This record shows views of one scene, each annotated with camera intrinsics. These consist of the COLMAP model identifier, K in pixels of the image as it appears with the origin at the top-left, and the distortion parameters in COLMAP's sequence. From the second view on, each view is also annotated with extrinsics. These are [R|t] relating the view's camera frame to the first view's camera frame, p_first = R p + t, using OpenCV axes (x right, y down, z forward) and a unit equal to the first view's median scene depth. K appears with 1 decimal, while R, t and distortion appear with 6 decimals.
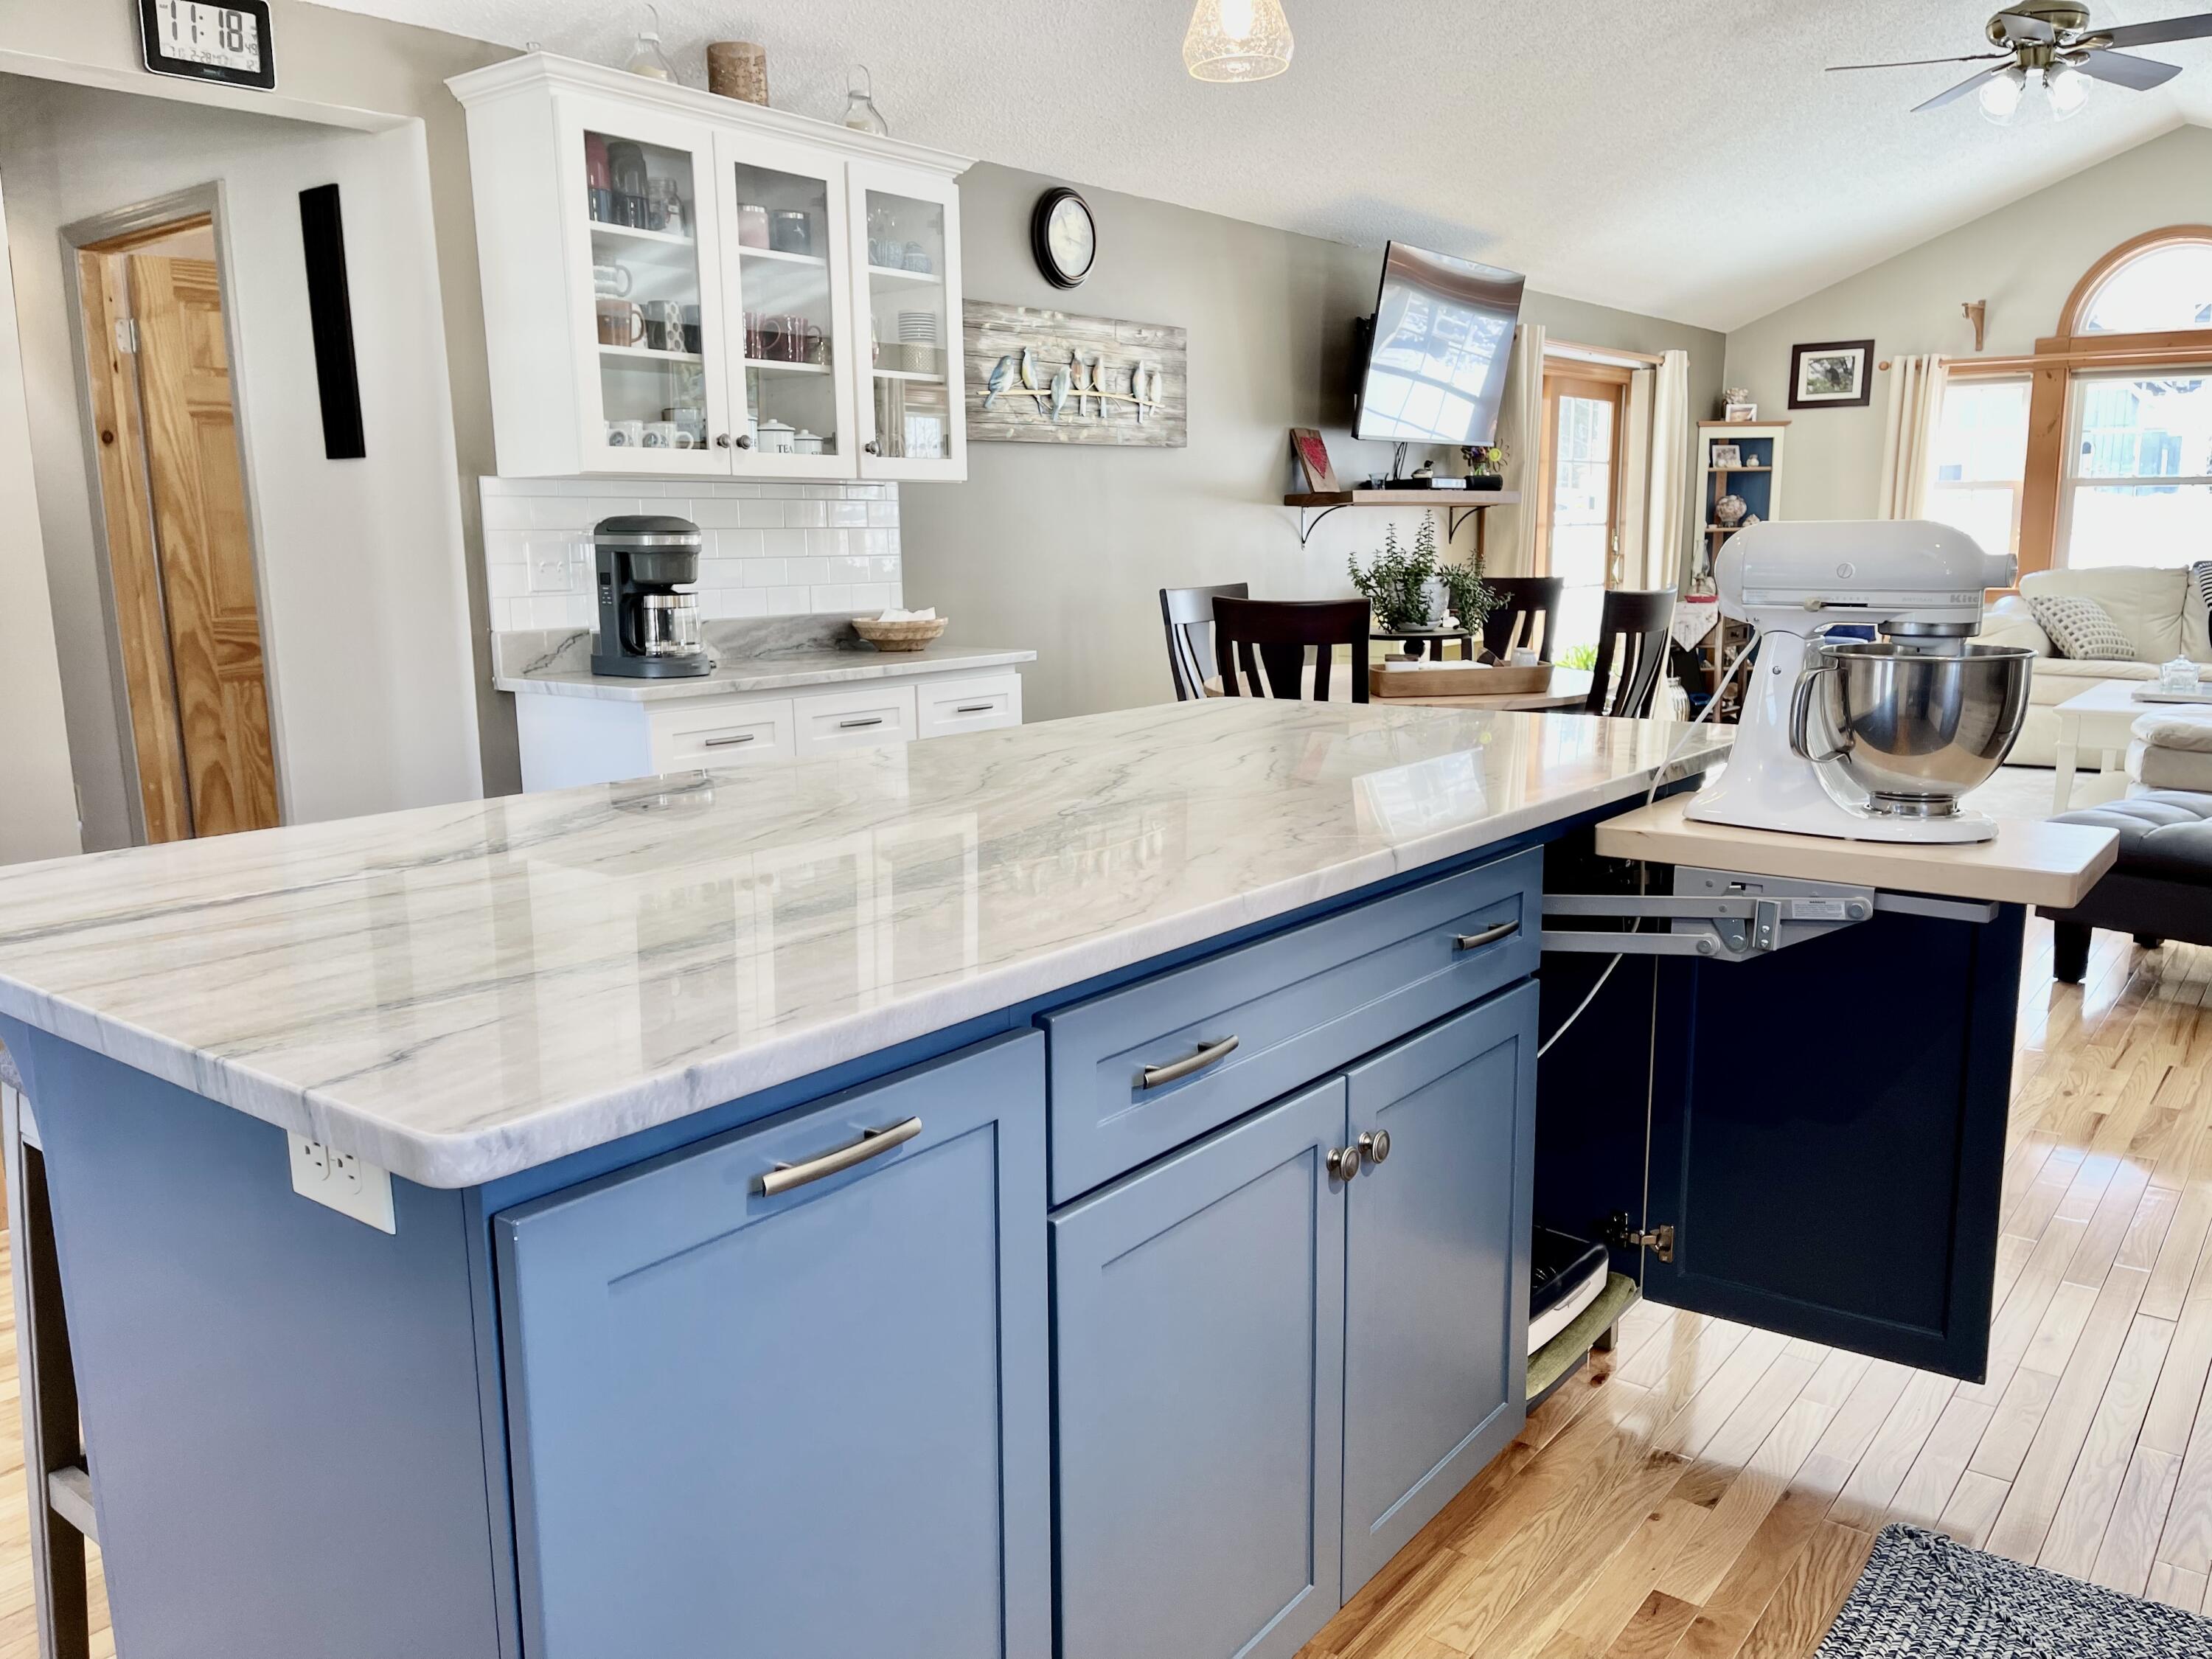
lens RADIAL K [[1672.0, 0, 1106.0], [0, 1672.0, 829.5], [0, 0, 1]] dist [0.003106, -0.002128]
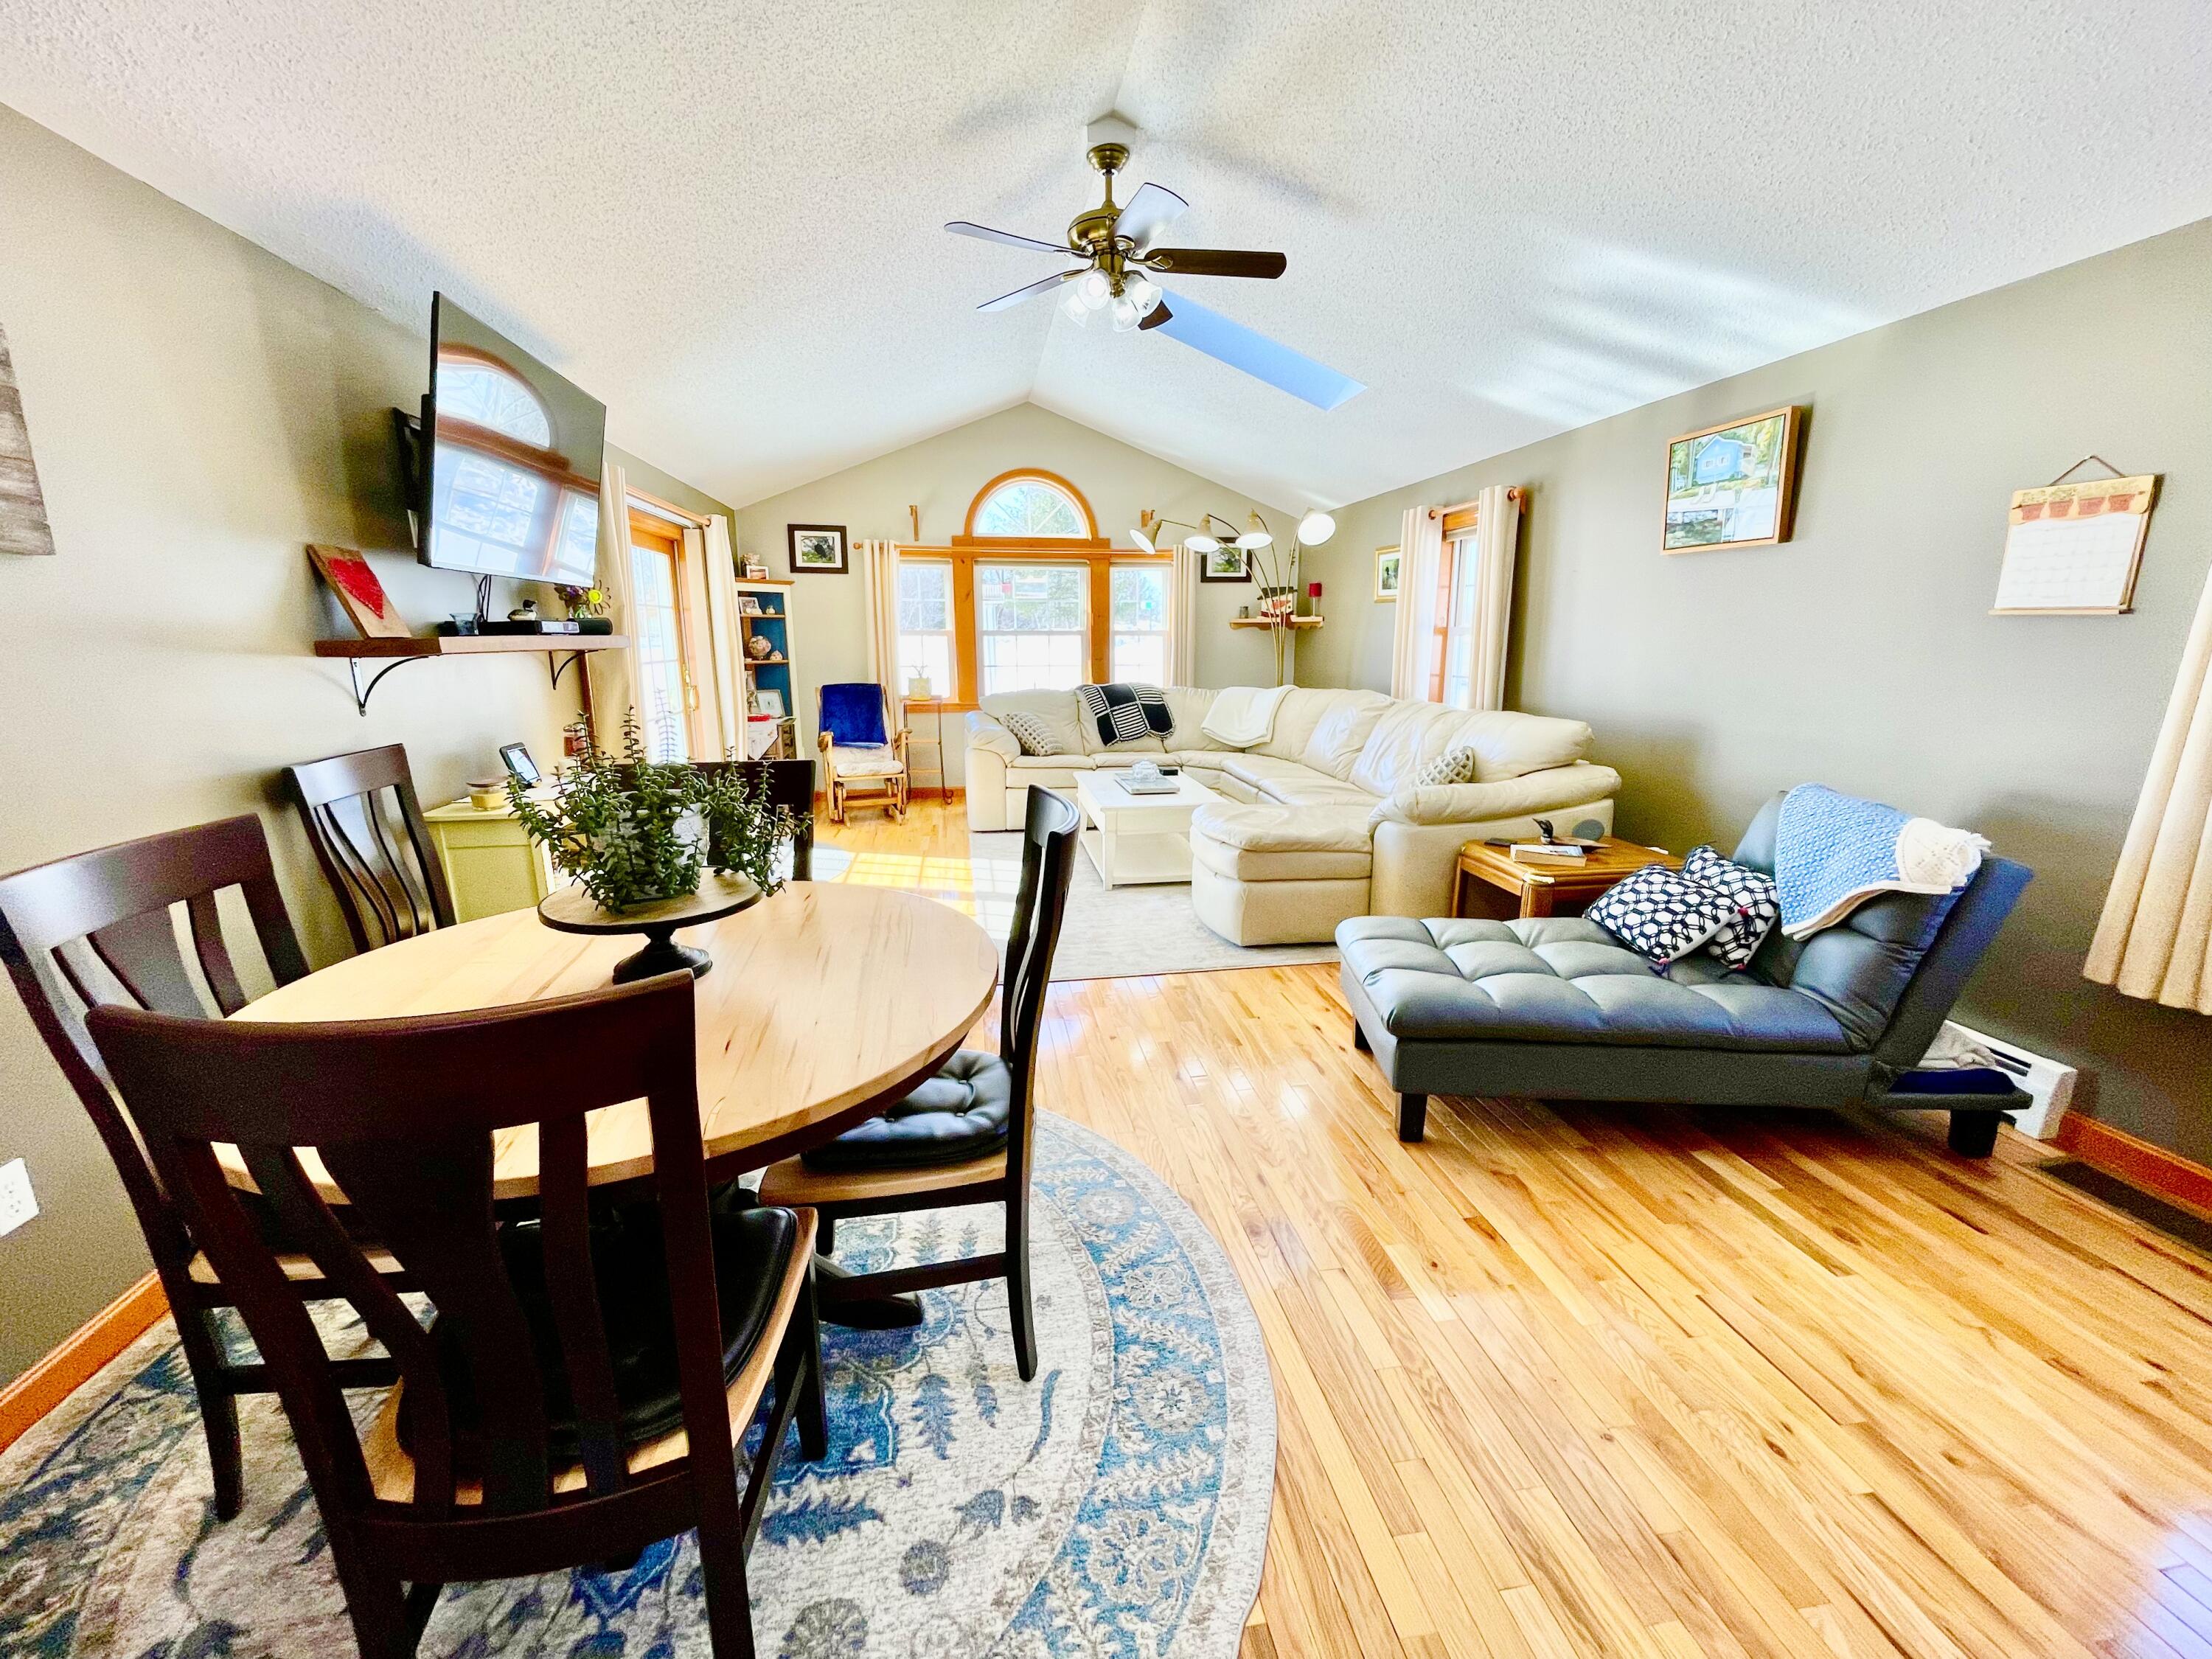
lens RADIAL K [[885.7, 0, 1100.9], [0, 885.7, 828.6], [0, 0, 1]] dist [0.008717, -0.004329]
pose [[0.681177, -0.140191, 0.718572, 0.046397], [0.120618, 0.989573, 0.078722, -0.098262], [-0.722115, 0.033049, 0.690983, 0.447063]]
